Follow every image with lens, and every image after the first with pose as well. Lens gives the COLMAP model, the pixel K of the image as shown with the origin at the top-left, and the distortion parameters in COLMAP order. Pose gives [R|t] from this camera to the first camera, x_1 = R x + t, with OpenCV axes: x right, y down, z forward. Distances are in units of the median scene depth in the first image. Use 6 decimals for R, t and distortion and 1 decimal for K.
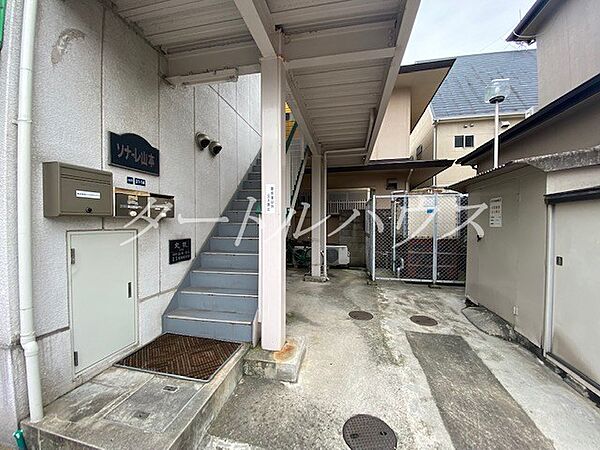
lens RADIAL K [[239.4, 0, 303.1], [0, 239.4, 228.8], [0, 0, 1]] dist [0.002466, -0.000087]
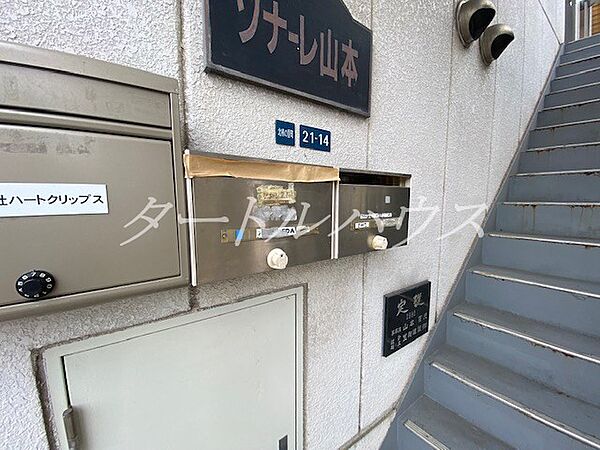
lens RADIAL K [[239.4, 0, 300.3], [0, 239.4, 230.6], [0, 0, 1]] dist [0.002466, -0.000087]
pose [[0.716409, 0.074706, -0.693669, -0.455112], [-0.011692, 0.995397, 0.095125, -0.100914], [0.697582, -0.060038, 0.713985, 0.734020]]
